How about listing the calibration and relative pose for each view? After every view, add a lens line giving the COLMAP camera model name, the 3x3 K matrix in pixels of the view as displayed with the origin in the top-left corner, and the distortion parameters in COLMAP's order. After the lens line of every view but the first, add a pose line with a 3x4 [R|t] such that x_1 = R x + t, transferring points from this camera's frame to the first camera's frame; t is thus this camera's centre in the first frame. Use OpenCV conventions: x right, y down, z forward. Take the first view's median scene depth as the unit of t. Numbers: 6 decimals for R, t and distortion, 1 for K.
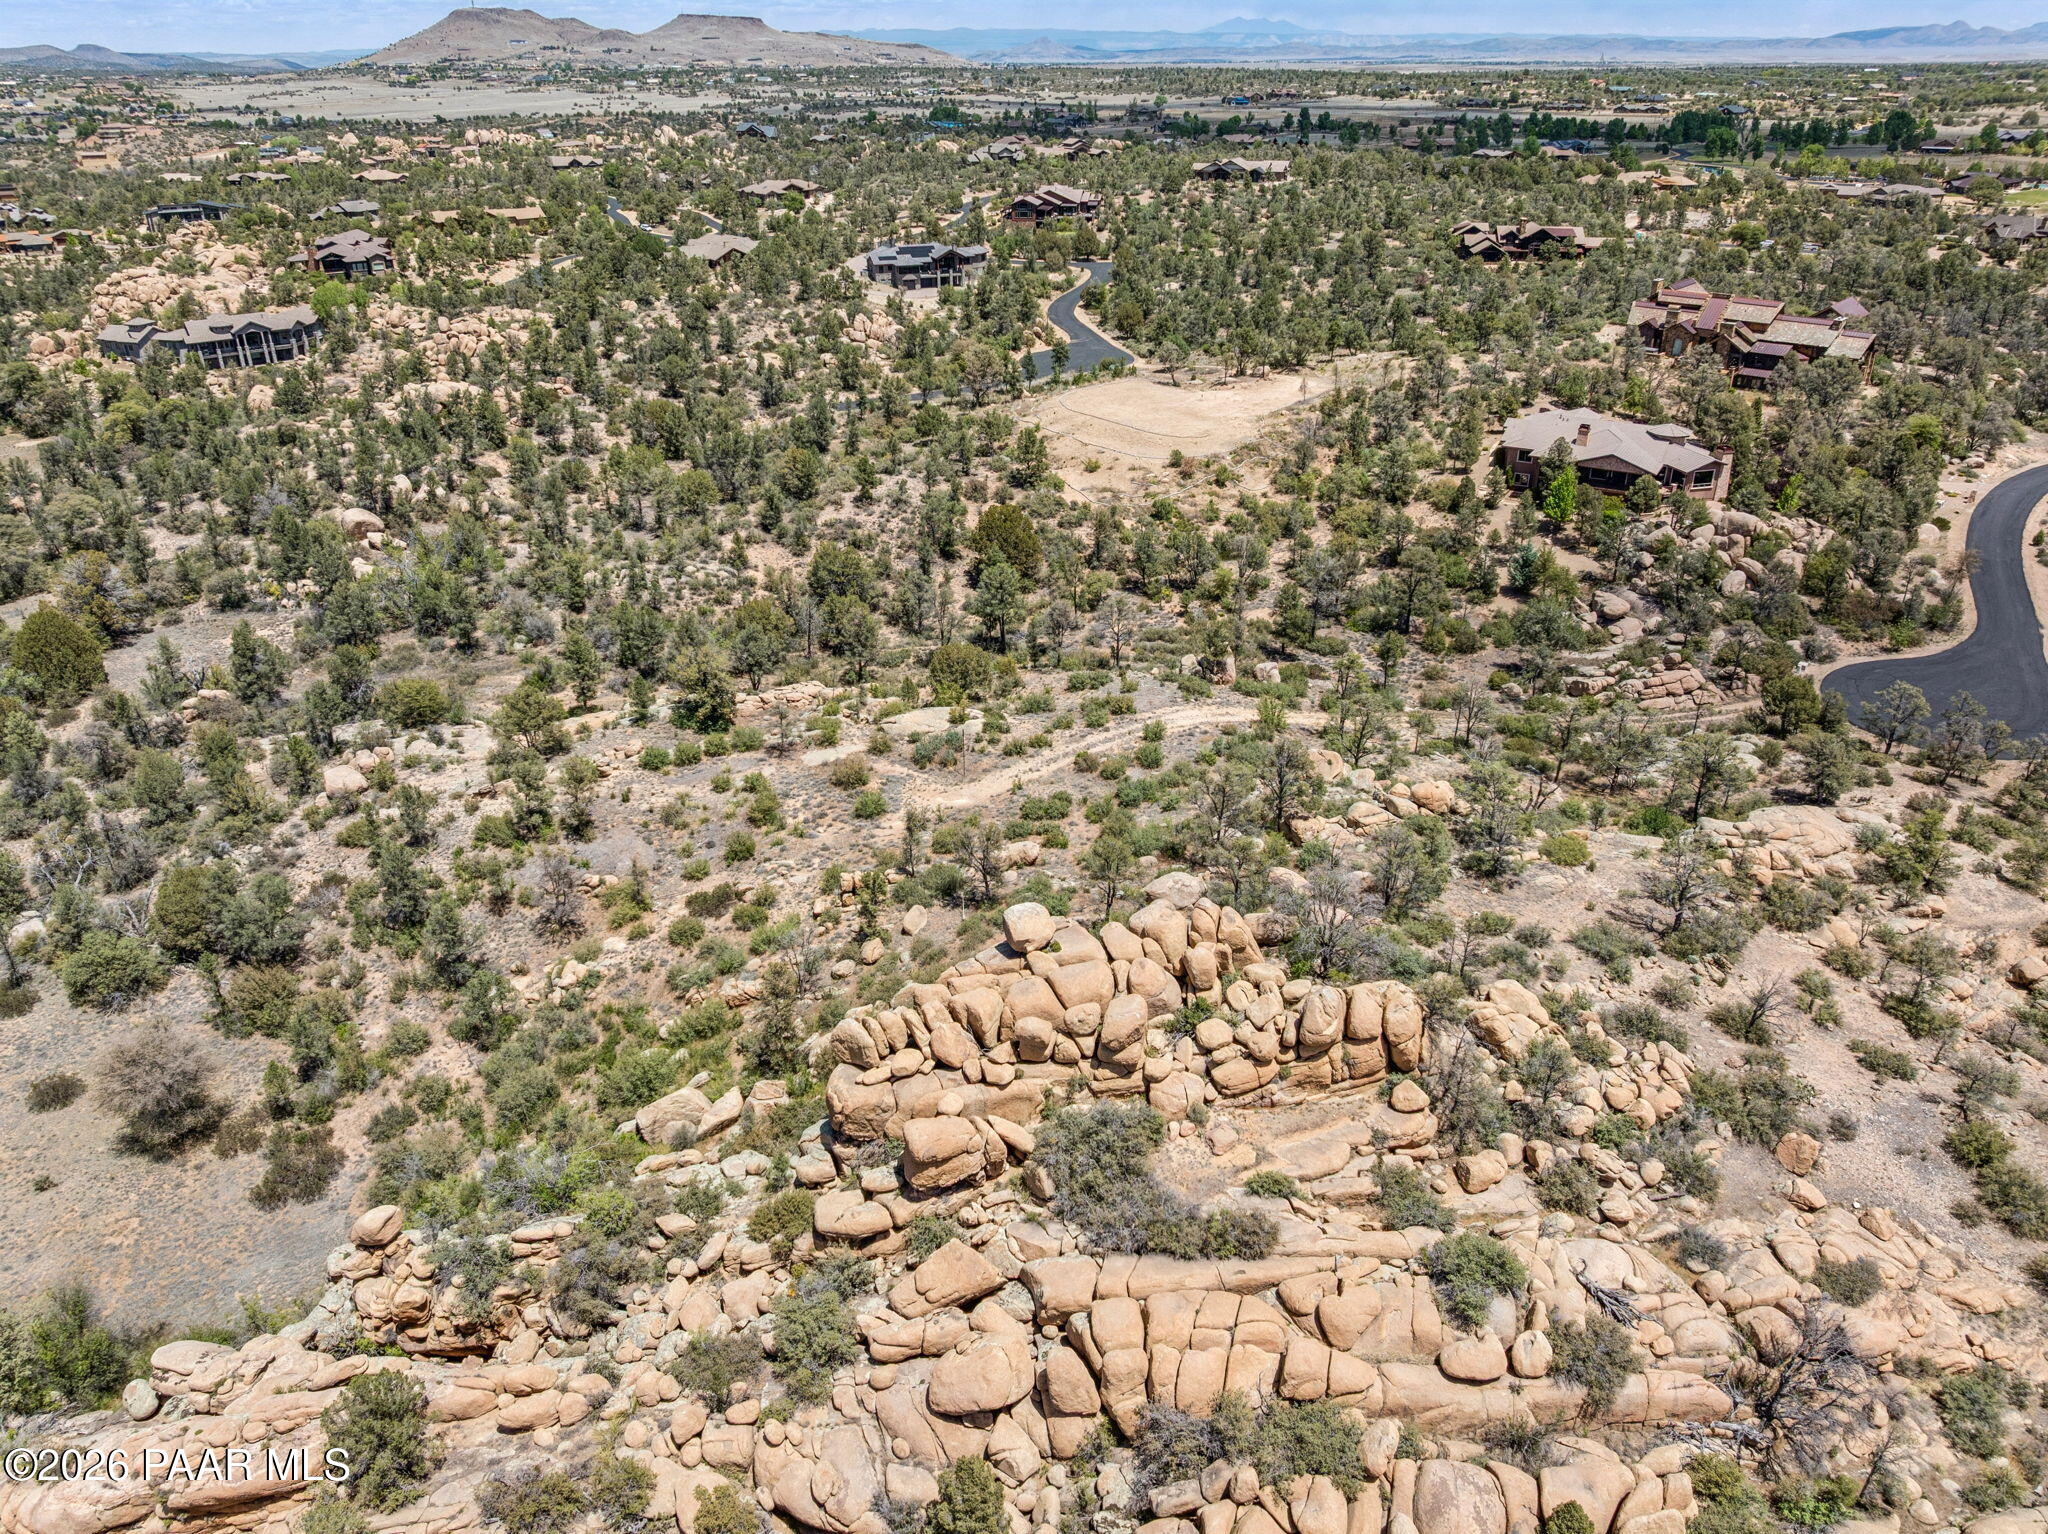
lens RADIAL K [[1457.1, 0, 1041.7], [0, 1457.1, 747.9], [0, 0, 1]] dist [-0.037717, 0.012446]
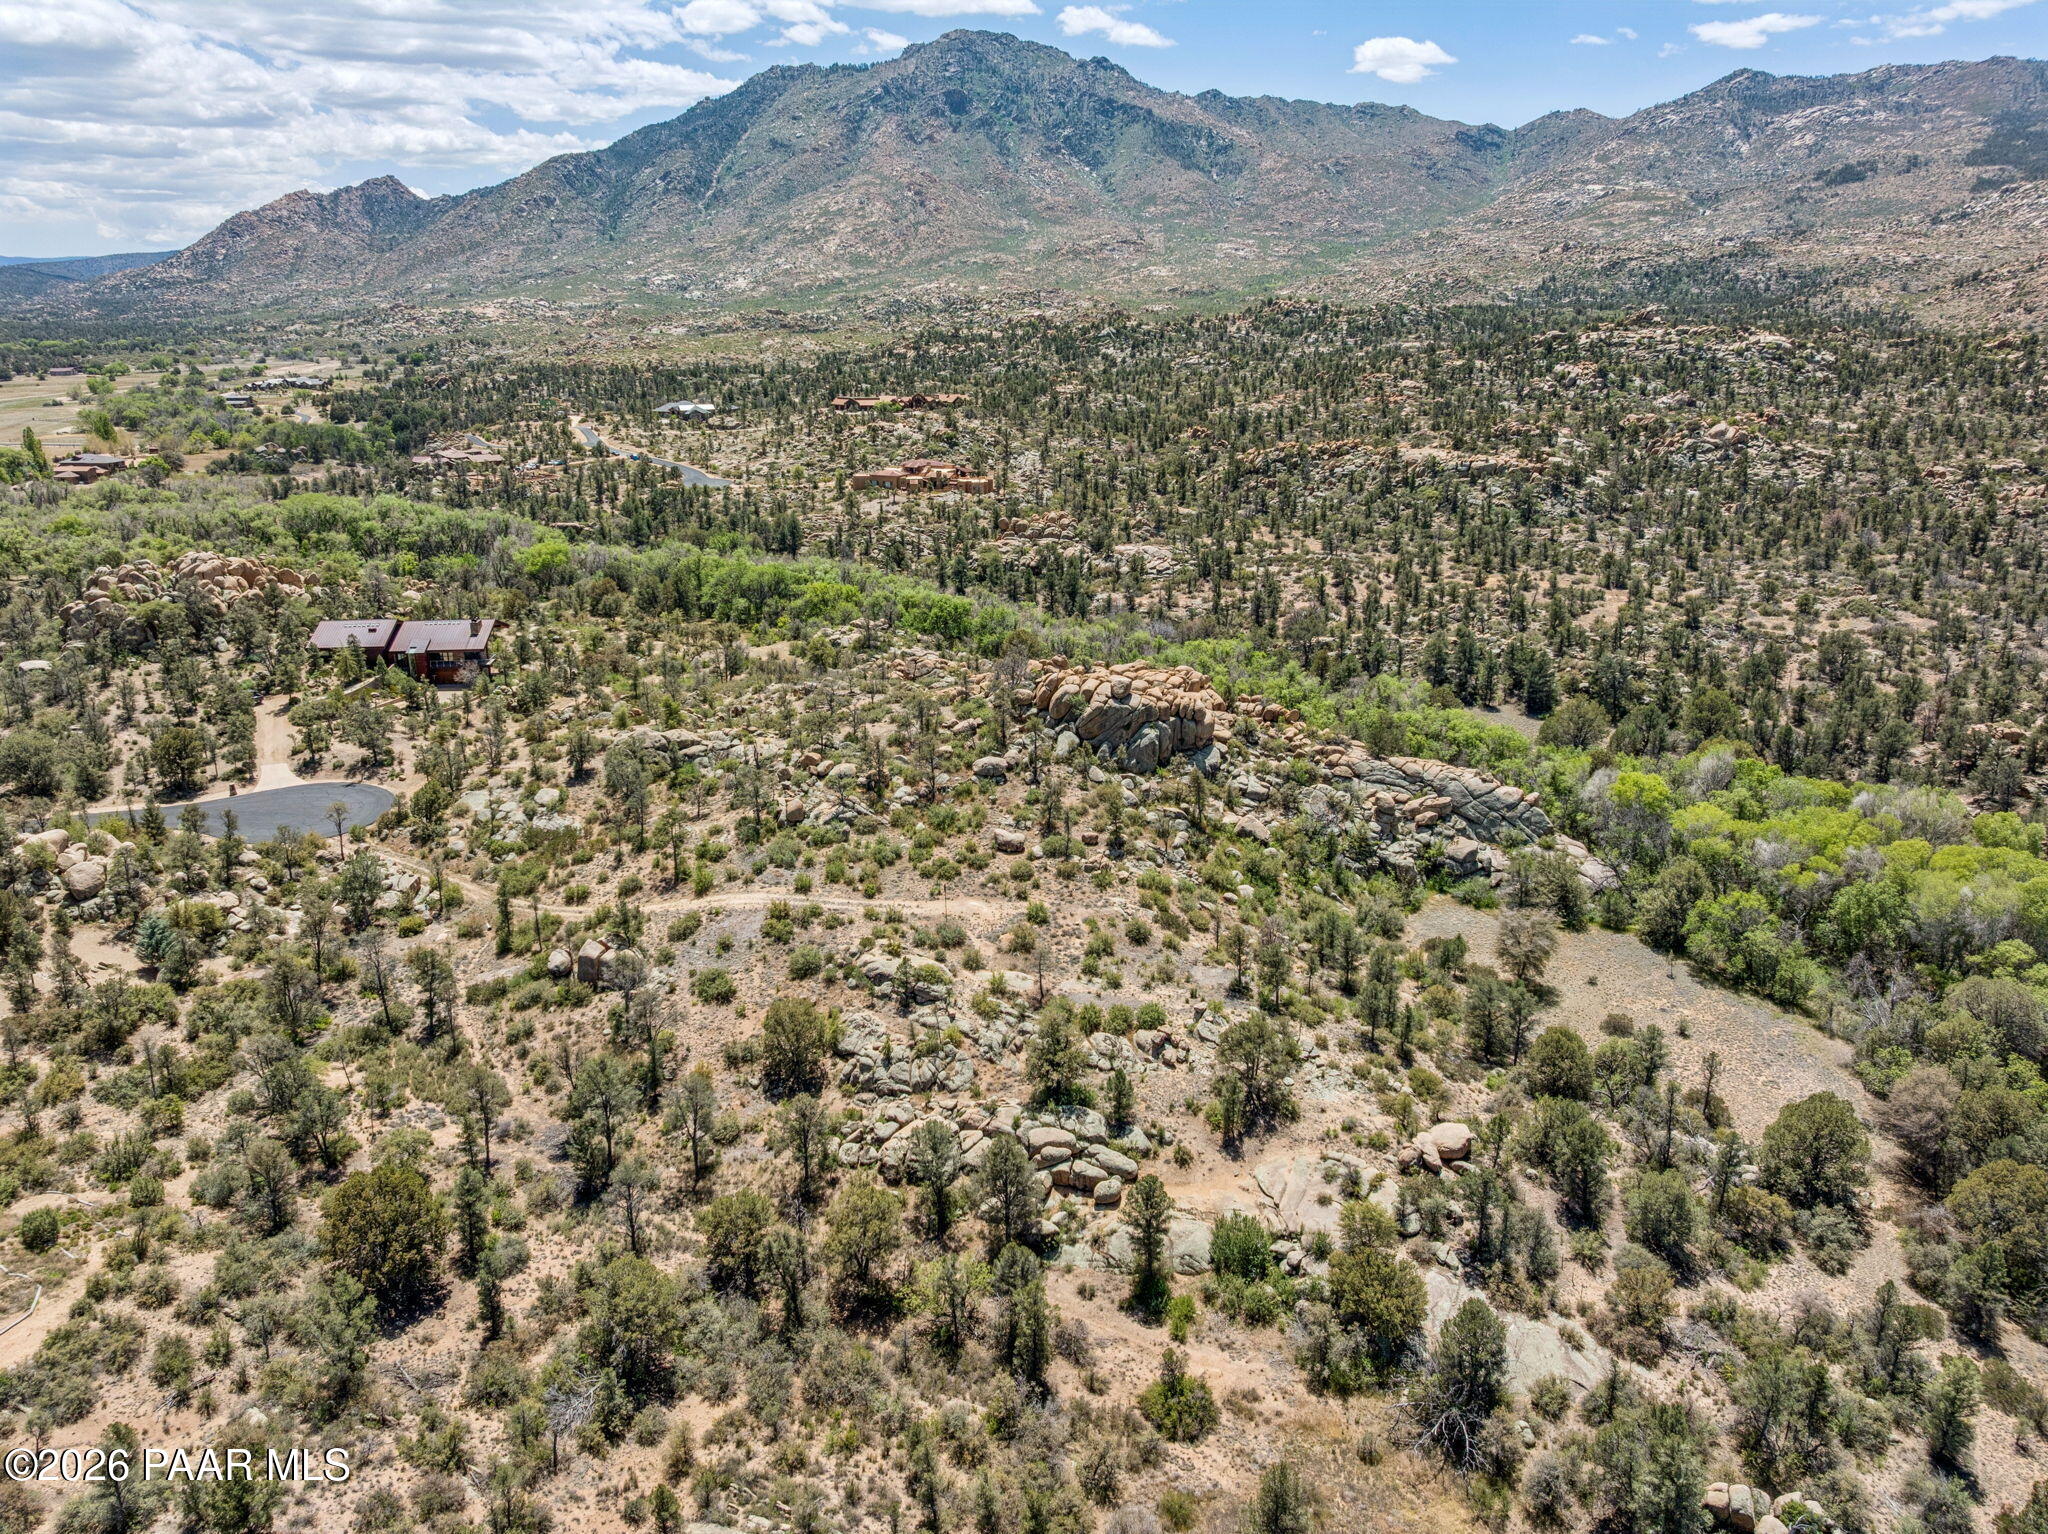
lens RADIAL K [[1481.8, 0, 1017.7], [0, 1481.8, 714.0], [0, 0, 1]] dist [-0.039623, 0.010925]
pose [[-0.822328, -0.150597, 0.548723, -0.397622], [0.256788, 0.762340, 0.594052, -0.439171], [-0.507776, 0.629411, -0.588222, 0.825978]]
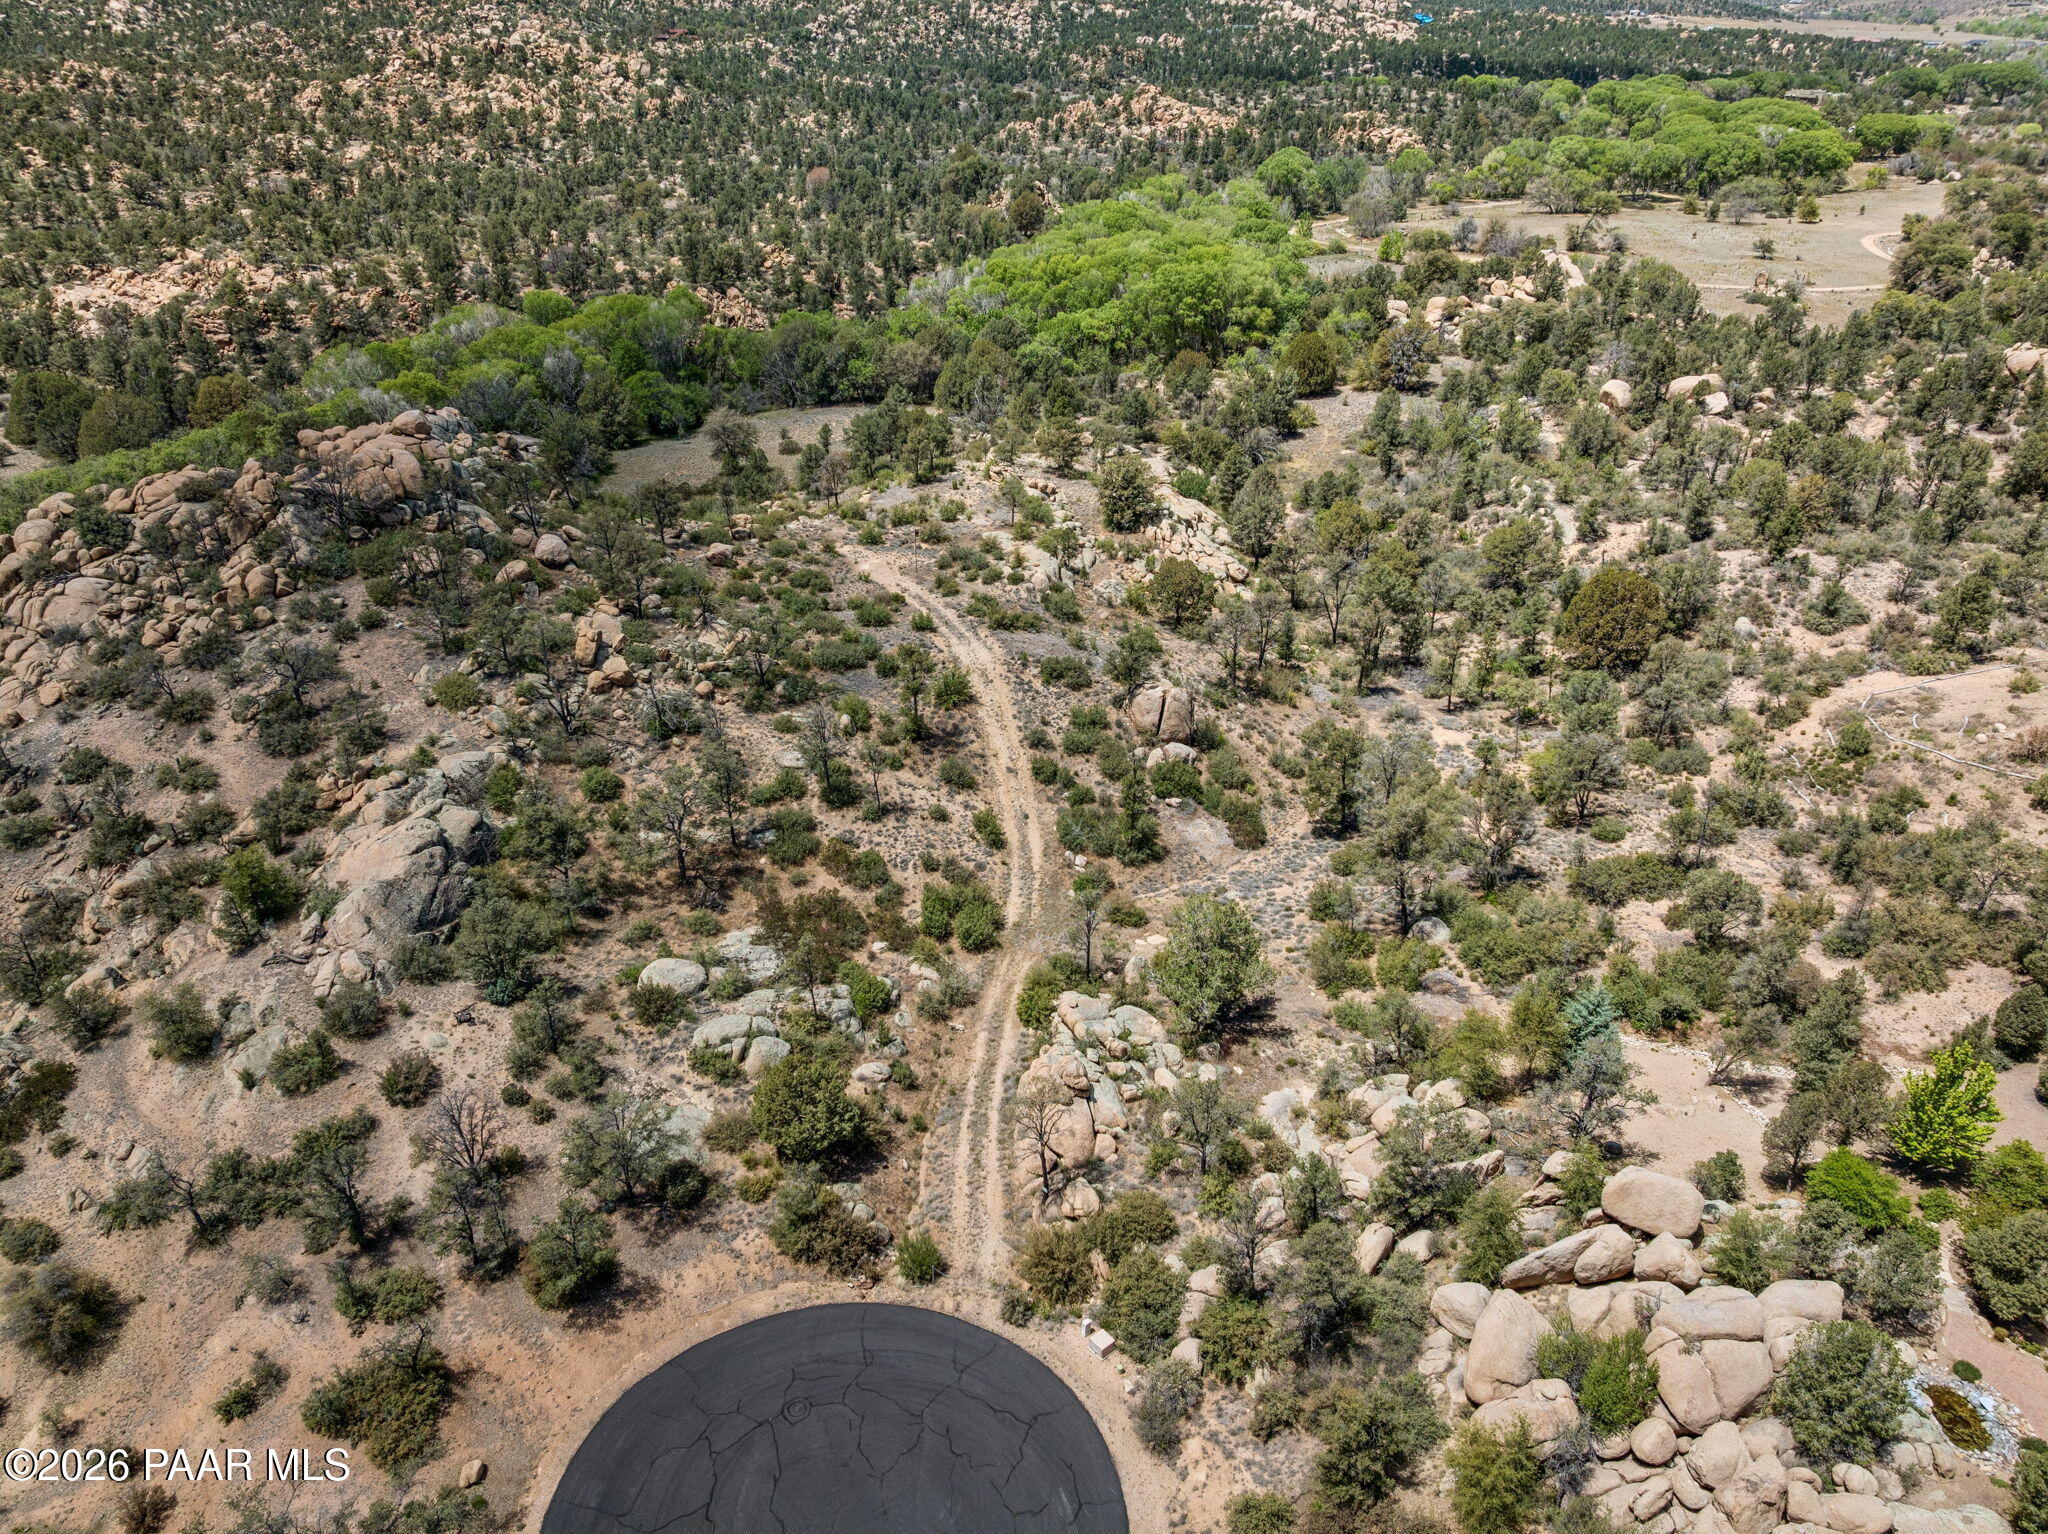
lens RADIAL K [[1457.1, 0, 1060.5], [0, 1457.1, 796.3], [0, 0, 1]] dist [-0.037717, 0.012446]
pose [[-0.122170, 0.508615, -0.852283, 0.508174], [-0.441270, 0.741342, 0.505662, -0.242894], [0.889020, 0.437863, 0.133867, 0.529295]]
